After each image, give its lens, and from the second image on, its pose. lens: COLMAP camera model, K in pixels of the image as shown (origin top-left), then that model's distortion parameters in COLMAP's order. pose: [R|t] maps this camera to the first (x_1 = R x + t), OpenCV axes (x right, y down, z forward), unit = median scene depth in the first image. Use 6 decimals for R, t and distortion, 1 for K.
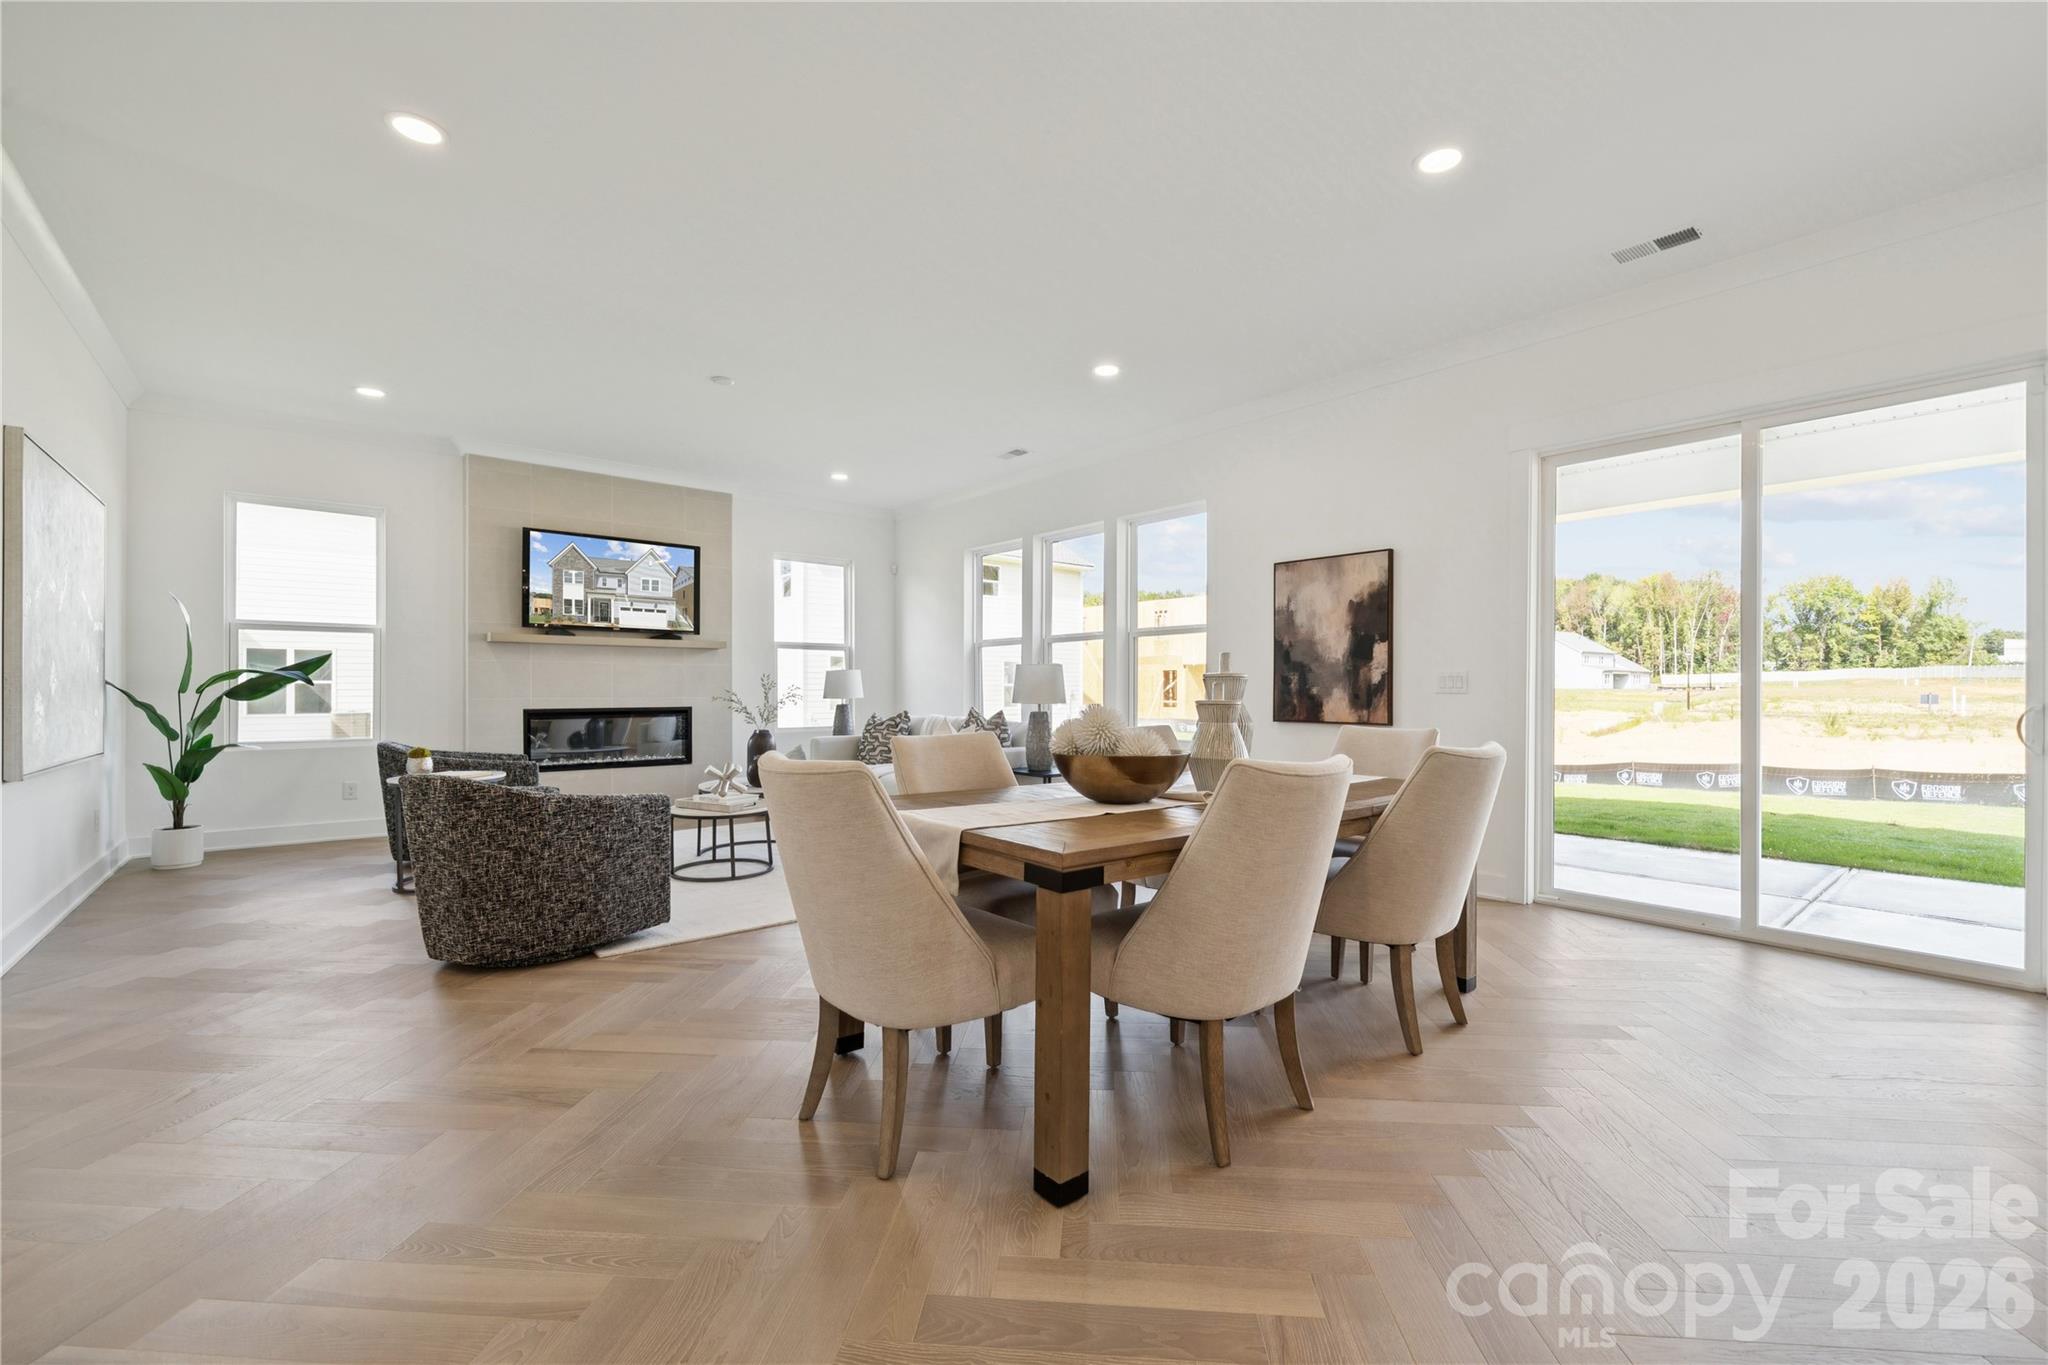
lens RADIAL K [[851.0, 0, 1018.2], [0, 851.0, 684.3], [0, 0, 1]] dist [0.011935, -0.000952]
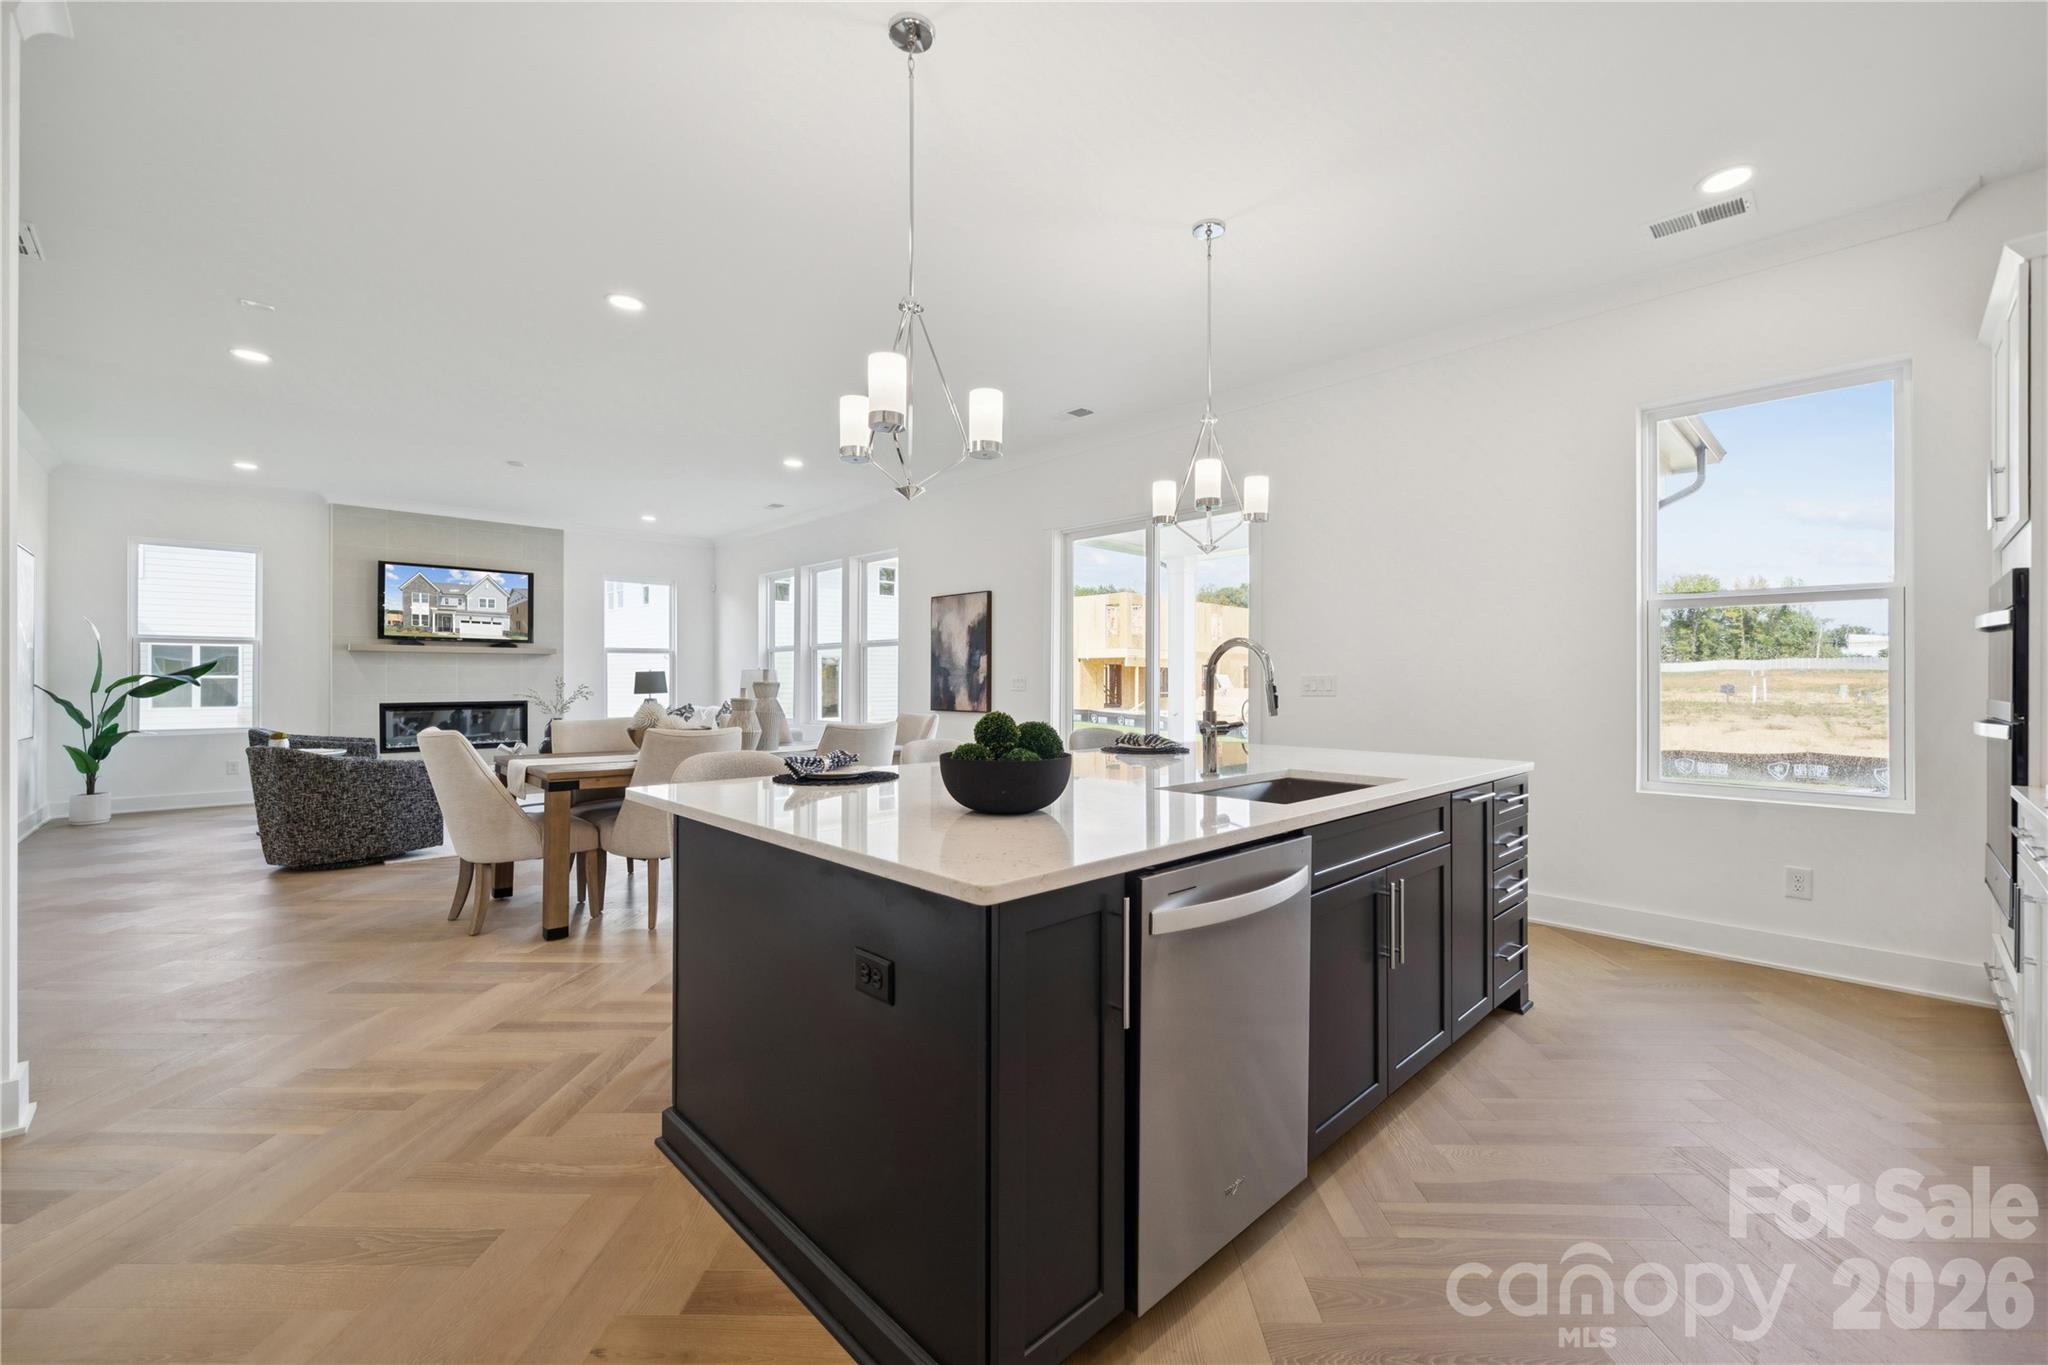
lens RADIAL K [[851.0, 0, 1023.3], [0, 851.0, 673.5], [0, 0, 1]] dist [0.011935, -0.000952]
pose [[0.998310, -0.001054, 0.058099, 0.299653], [0.001155, 0.999998, -0.001702, -0.011561], [-0.058097, 0.001766, 0.998309, -0.322380]]
